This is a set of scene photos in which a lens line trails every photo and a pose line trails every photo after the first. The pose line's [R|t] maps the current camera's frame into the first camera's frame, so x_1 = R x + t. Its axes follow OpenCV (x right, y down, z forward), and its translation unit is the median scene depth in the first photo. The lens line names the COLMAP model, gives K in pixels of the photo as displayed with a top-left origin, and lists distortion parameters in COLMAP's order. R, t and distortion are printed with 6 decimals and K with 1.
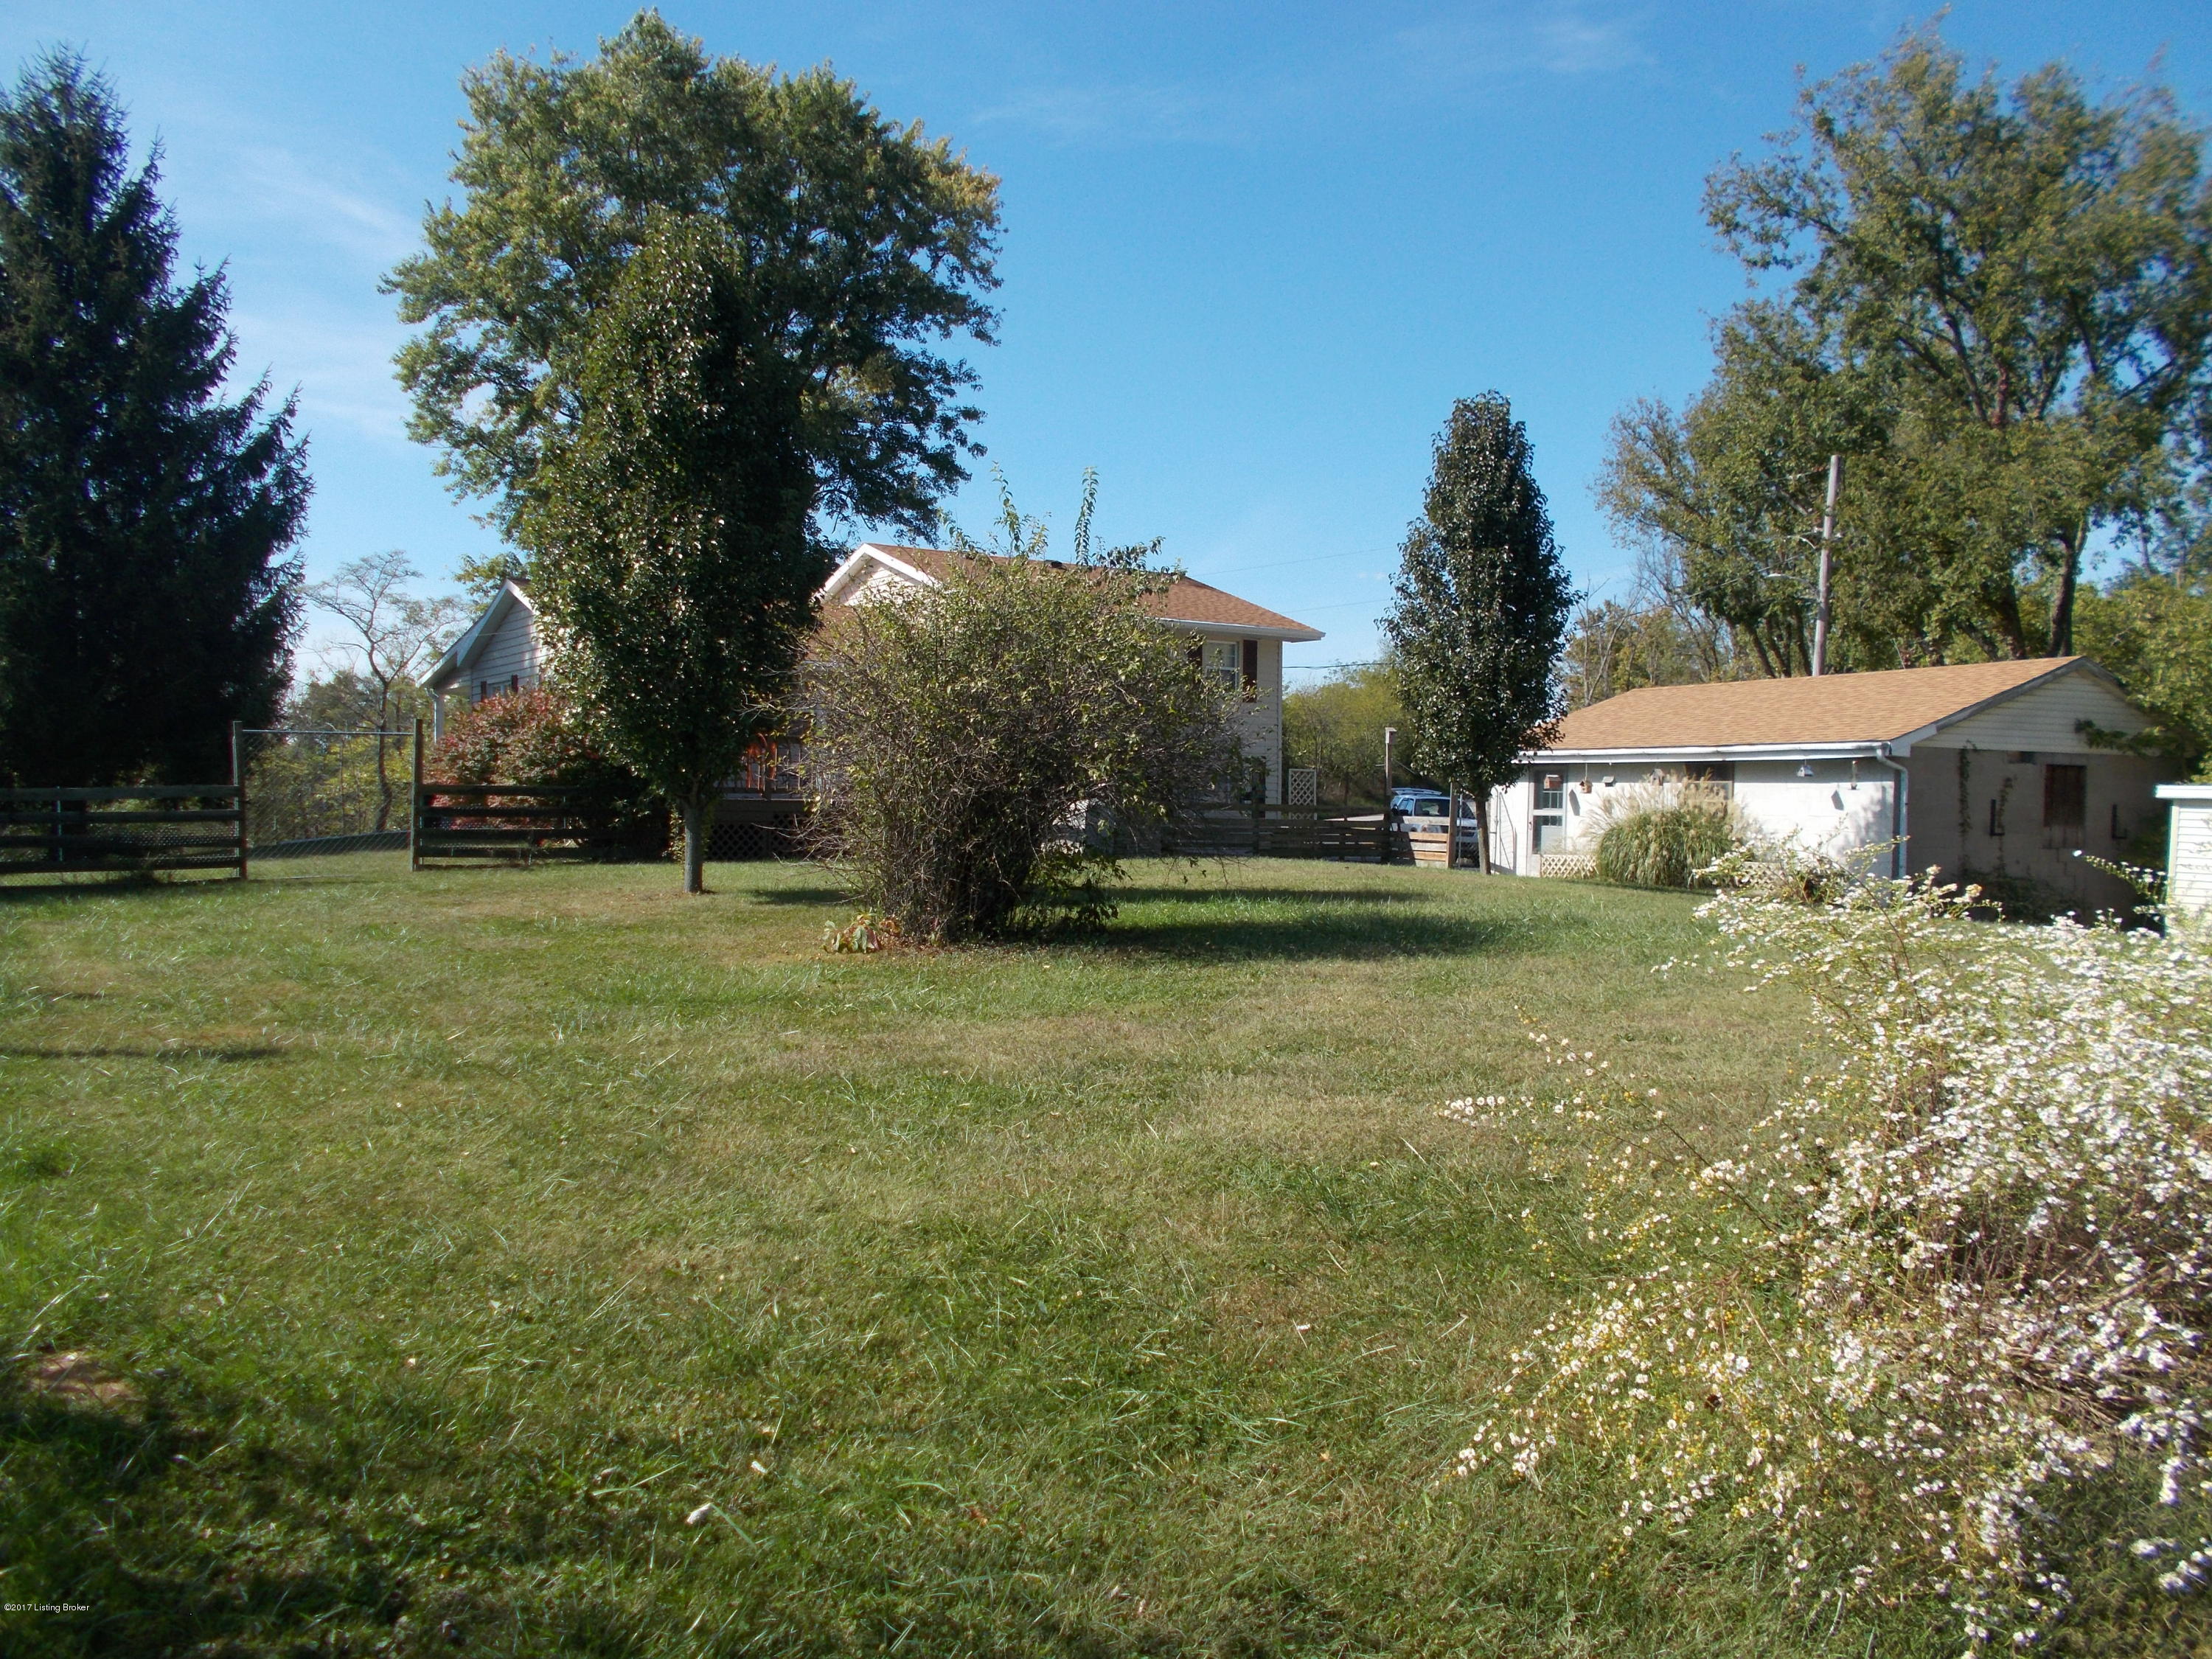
lens RADIAL K [[1715.6, 0, 1101.0], [0, 1715.6, 831.7], [0, 0, 1]] dist [0.010092, -0.013590]
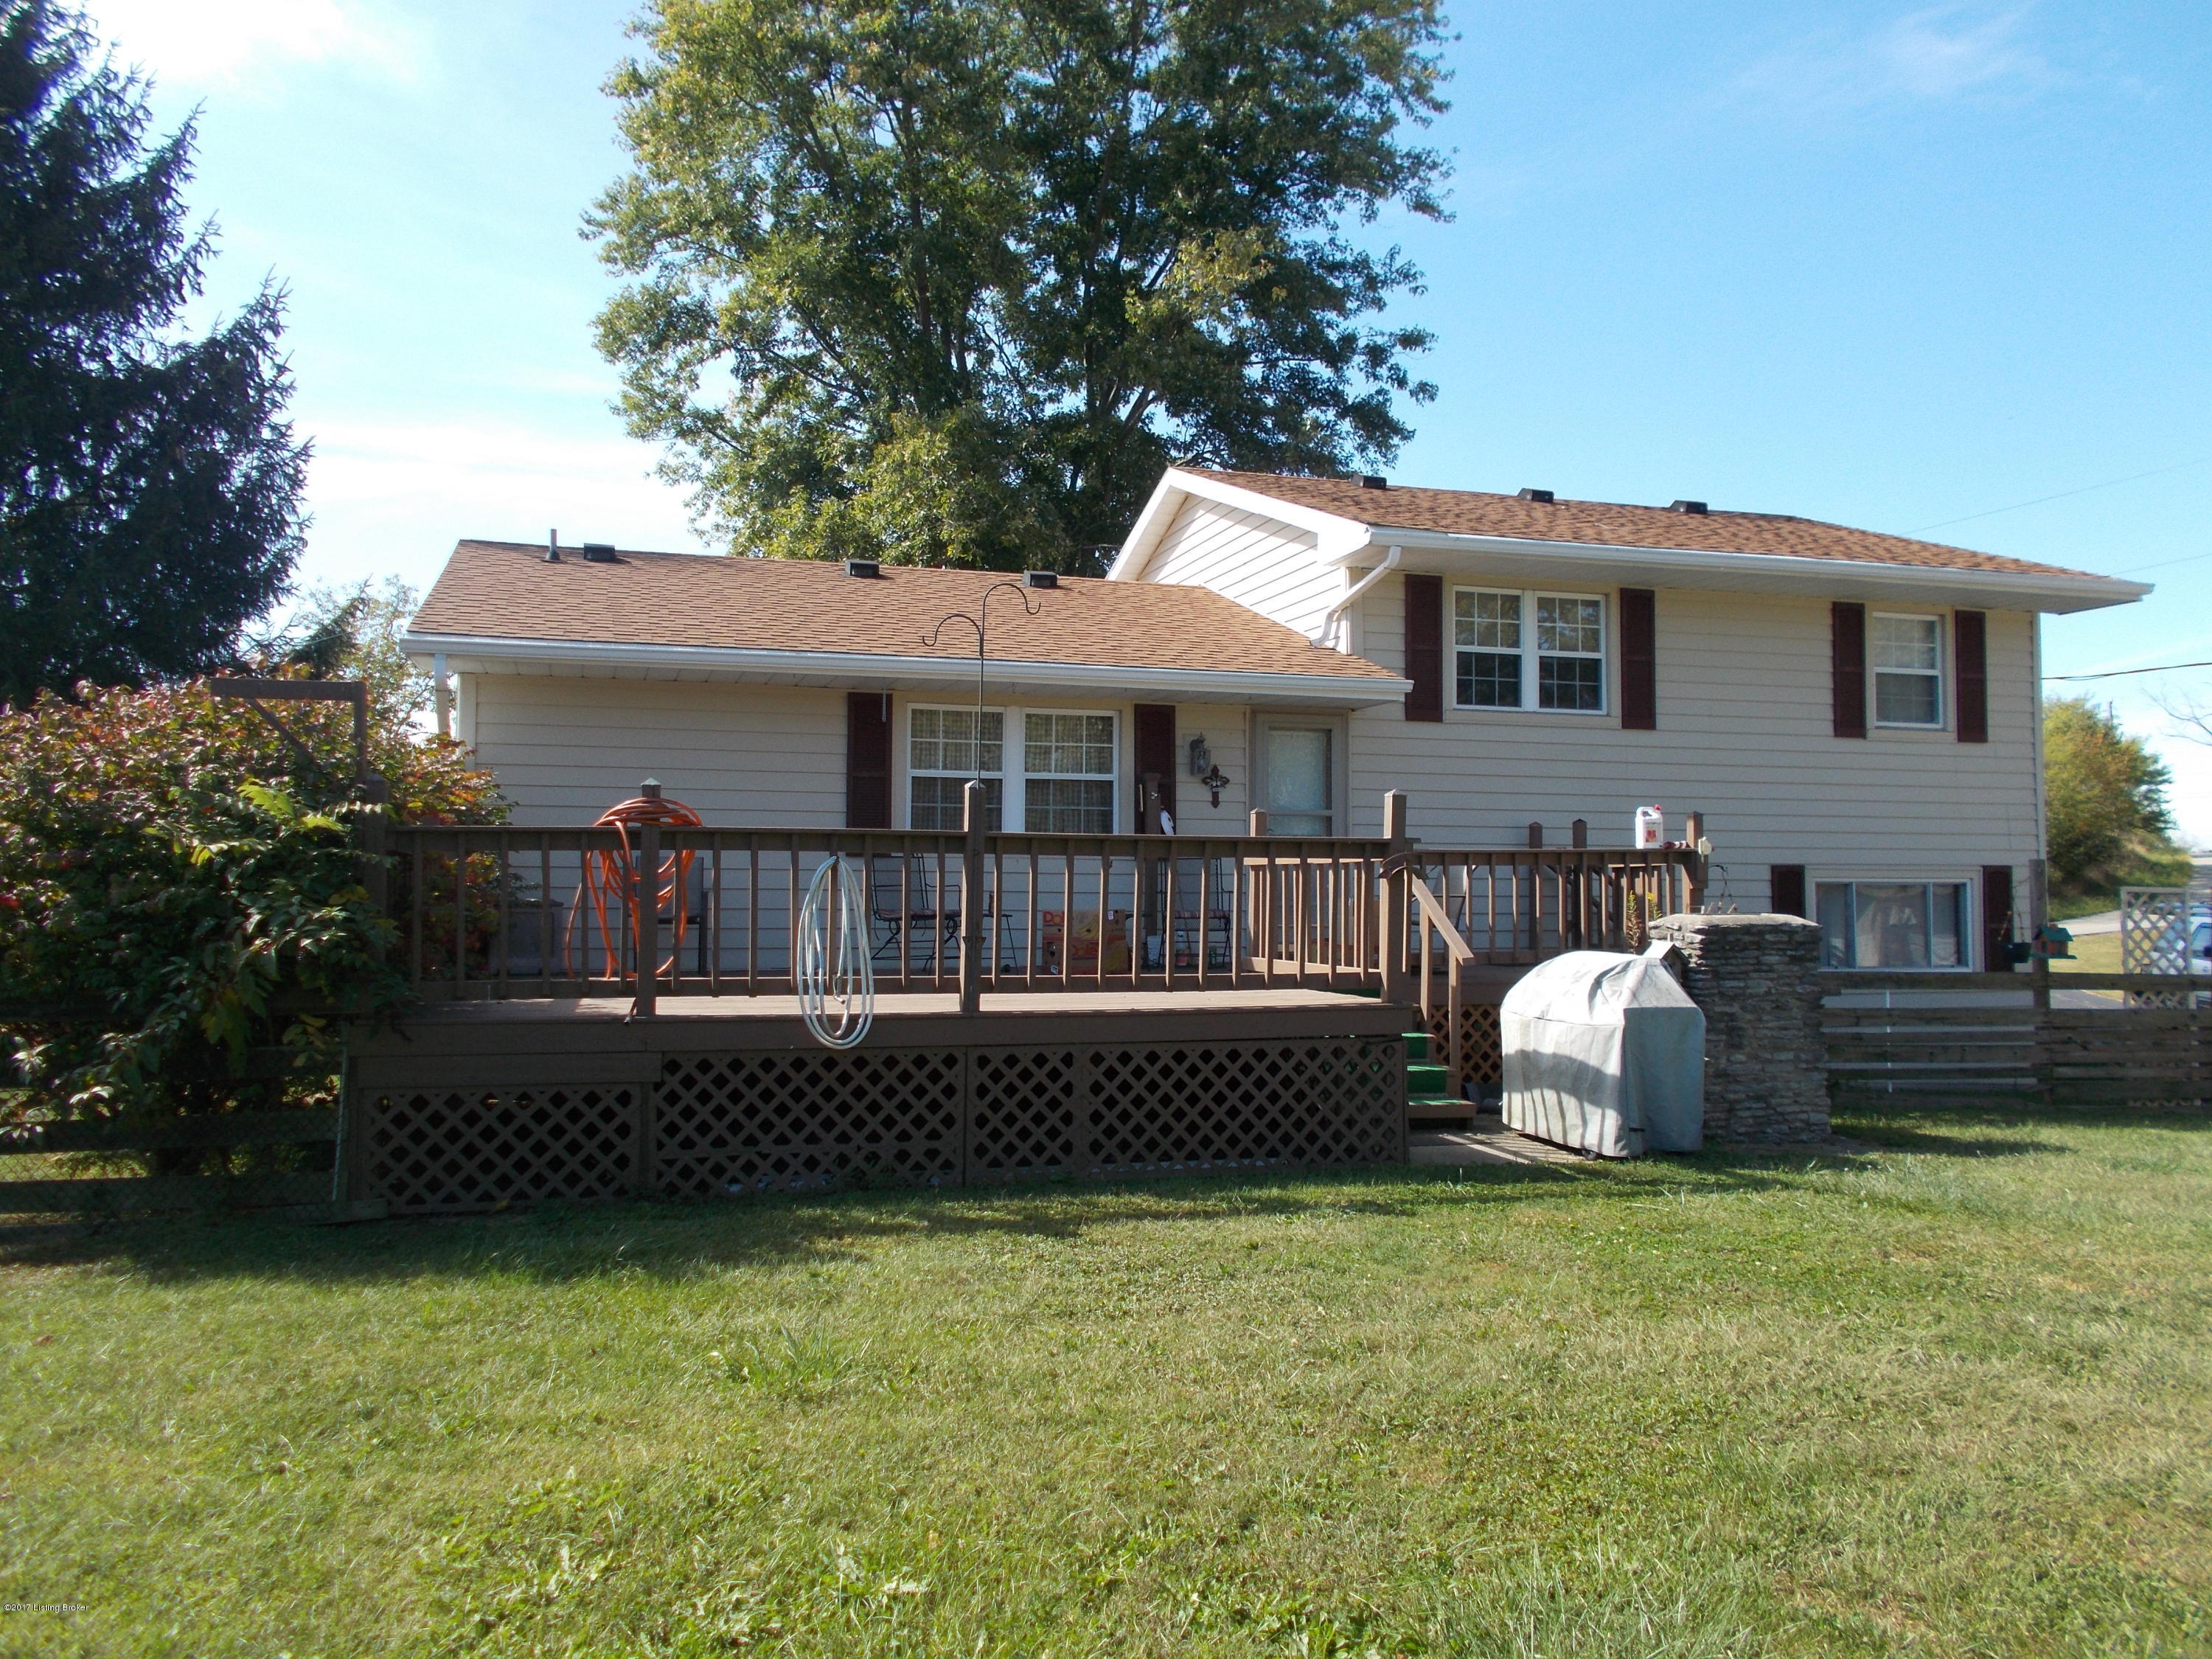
lens RADIAL K [[1715.6, 0, 1085.6], [0, 1715.6, 806.6], [0, 0, 1]] dist [0.010092, -0.013590]
pose [[0.954878, -0.023387, -0.296077, -0.004899], [0.001801, 0.997332, -0.072972, -0.017368], [0.296994, 0.069146, 0.952373, 0.363626]]
